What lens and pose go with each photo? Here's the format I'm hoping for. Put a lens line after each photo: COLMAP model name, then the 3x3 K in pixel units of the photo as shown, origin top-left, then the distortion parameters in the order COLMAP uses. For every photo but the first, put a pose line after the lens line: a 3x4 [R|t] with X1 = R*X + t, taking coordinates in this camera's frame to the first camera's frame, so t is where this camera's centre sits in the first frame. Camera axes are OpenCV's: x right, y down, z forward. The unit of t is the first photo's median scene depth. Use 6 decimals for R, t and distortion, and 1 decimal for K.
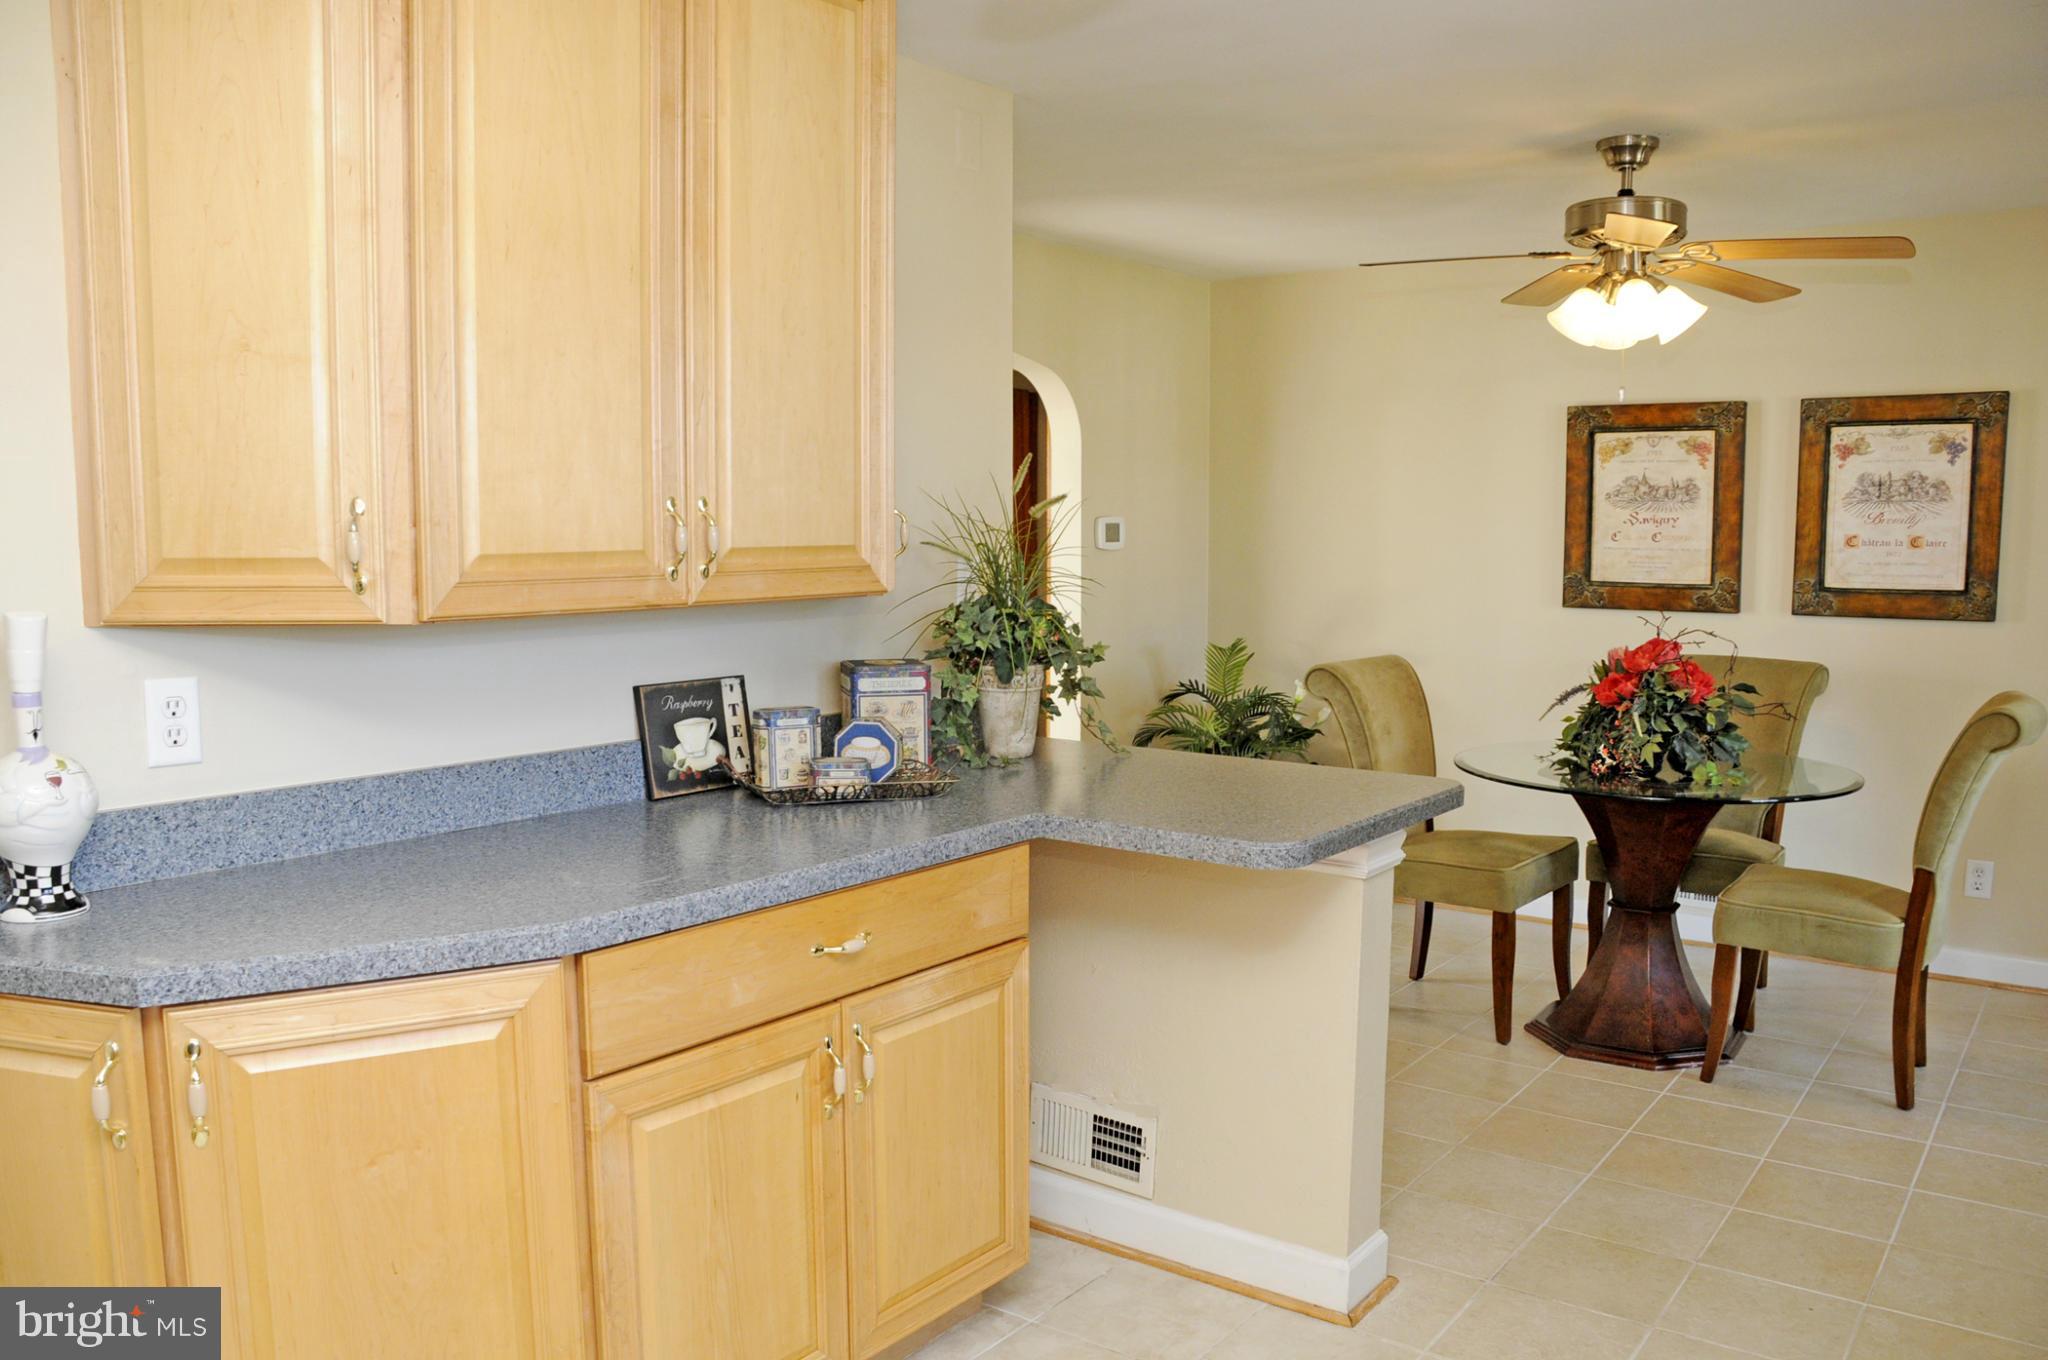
lens RADIAL K [[1575.5, 0, 1009.9], [0, 1575.5, 720.2], [0, 0, 1]] dist [-0.151660, 0.097190]
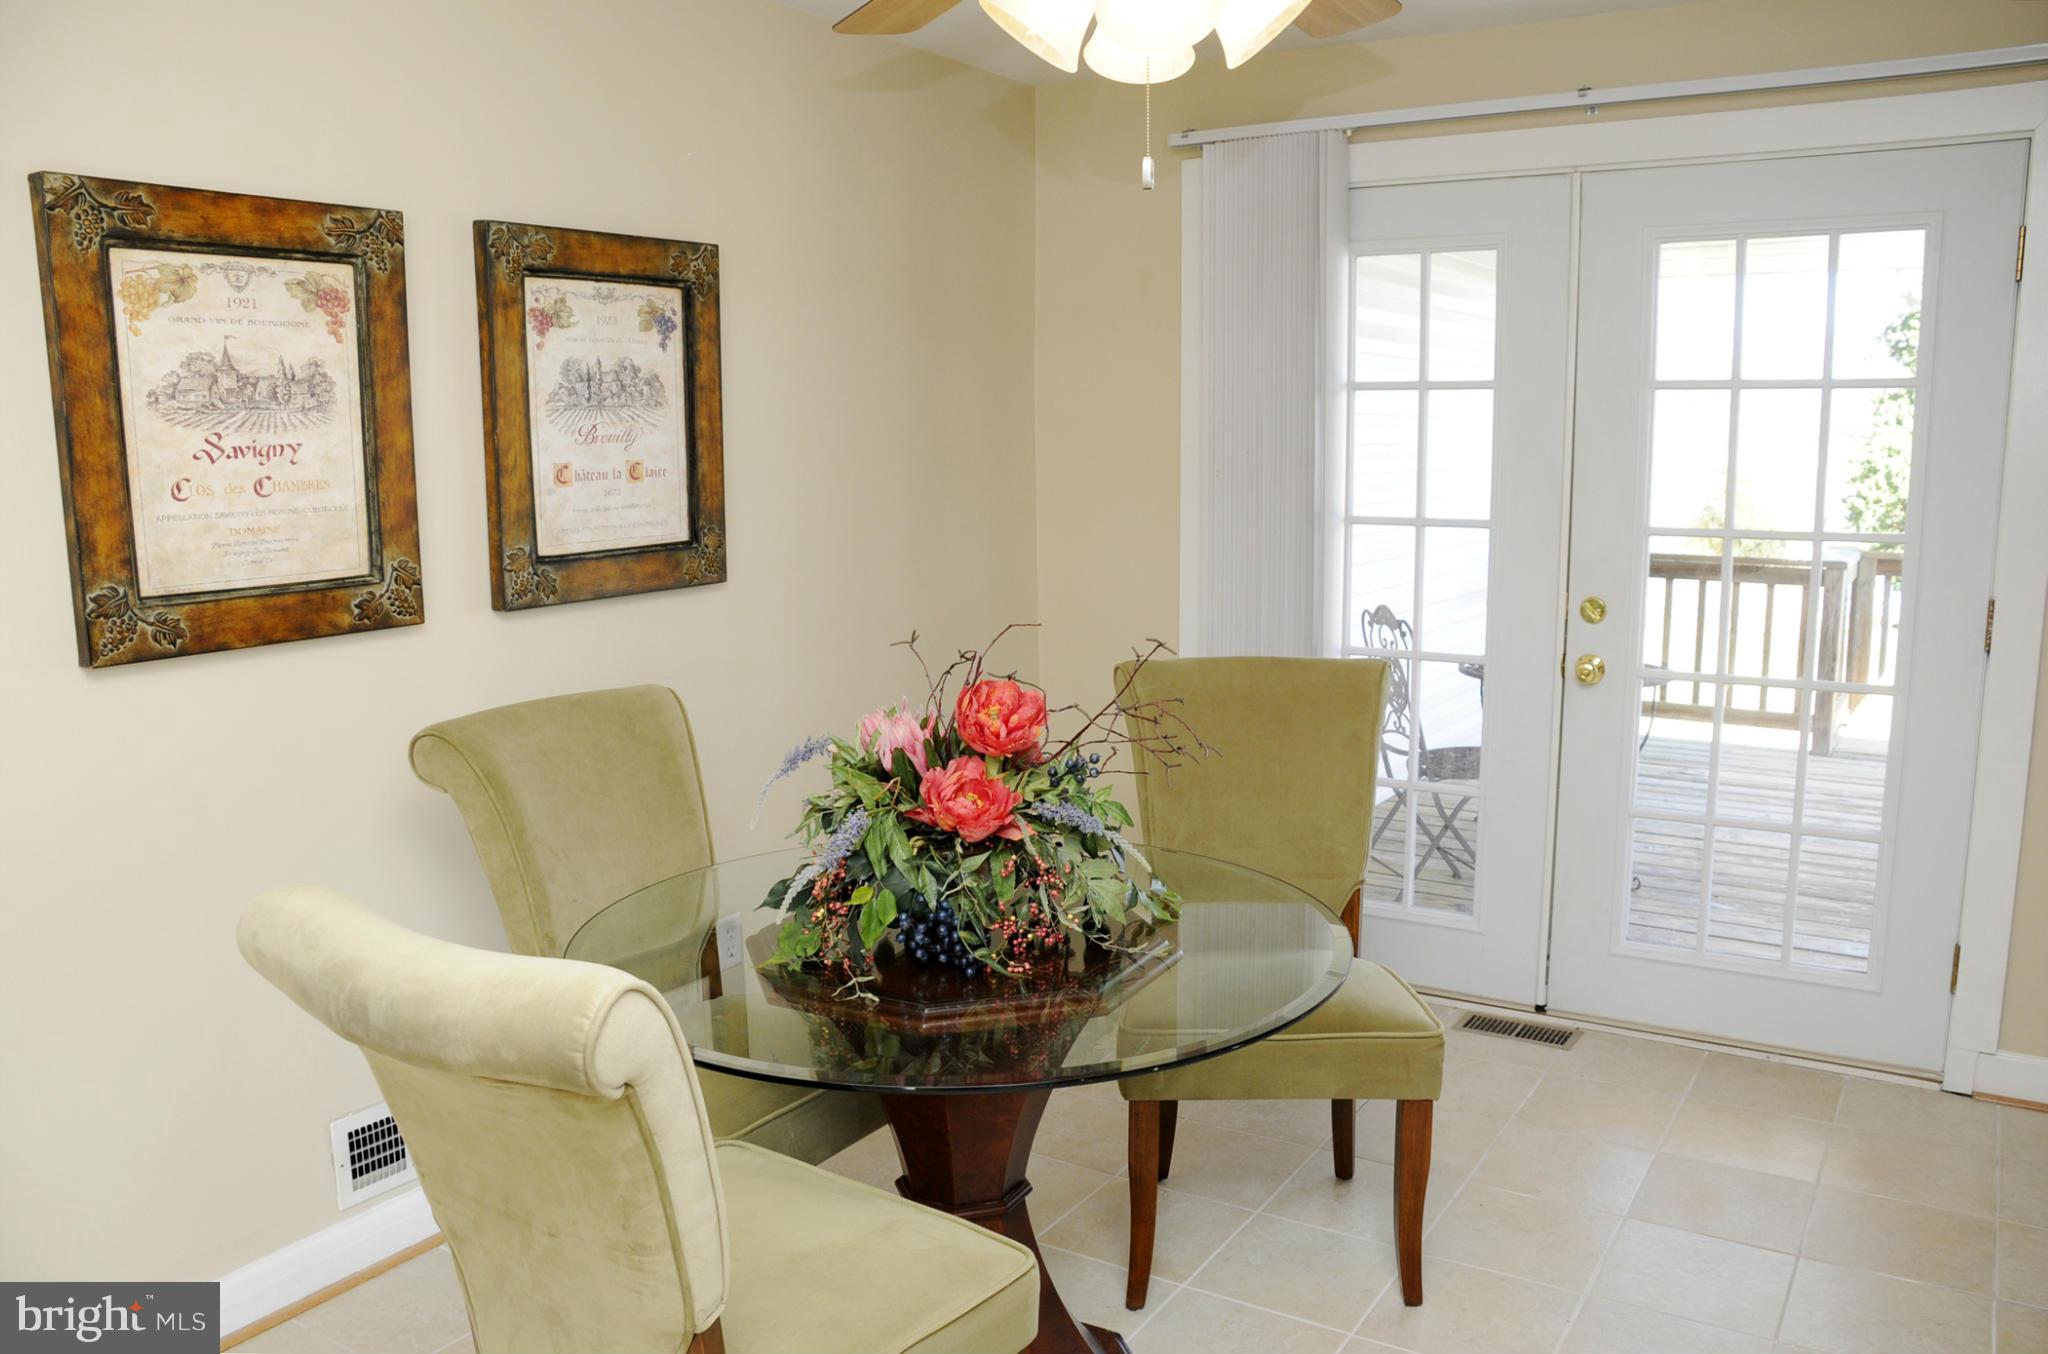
lens RADIAL K [[1590.2, 0, 1040.3], [0, 1590.2, 695.5], [0, 0, 1]] dist [-0.153006, 0.098502]
pose [[-0.091763, -0.161147, 0.982655, -0.073688], [0.131949, 0.976149, 0.172402, -0.114814], [-0.987000, 0.145480, -0.068312, 0.871186]]
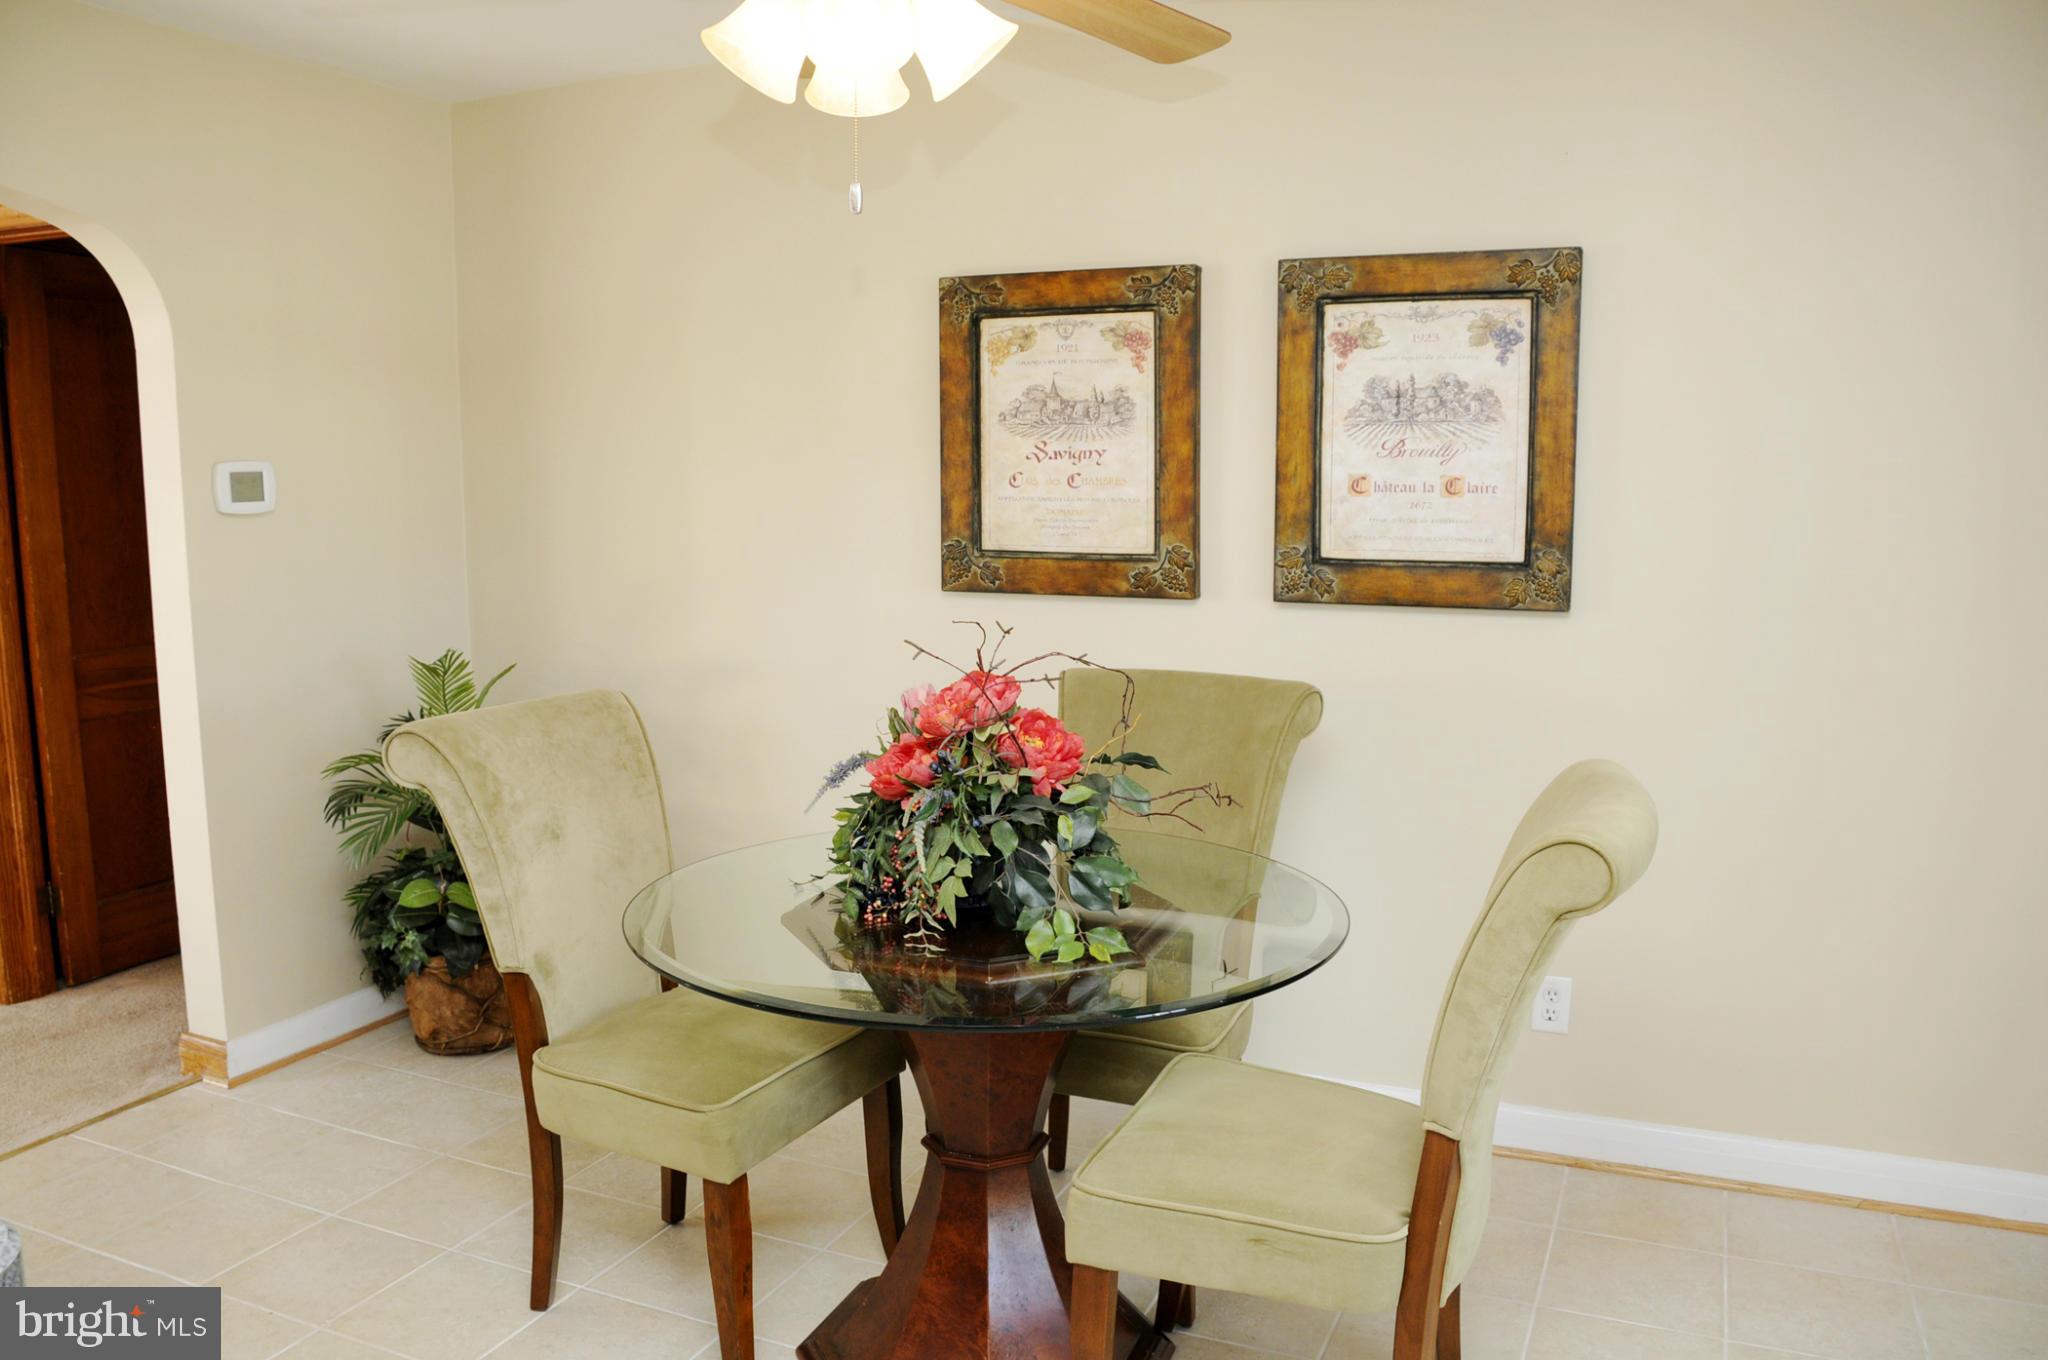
lens RADIAL K [[1575.5, 0, 1015.8], [0, 1575.5, 700.3], [0, 0, 1]] dist [-0.151660, 0.097190]
pose [[0.972609, -0.031793, 0.230261, 0.262964], [0.026571, 0.999315, 0.025744, -0.048760], [-0.230922, -0.018921, 0.972788, 0.396002]]
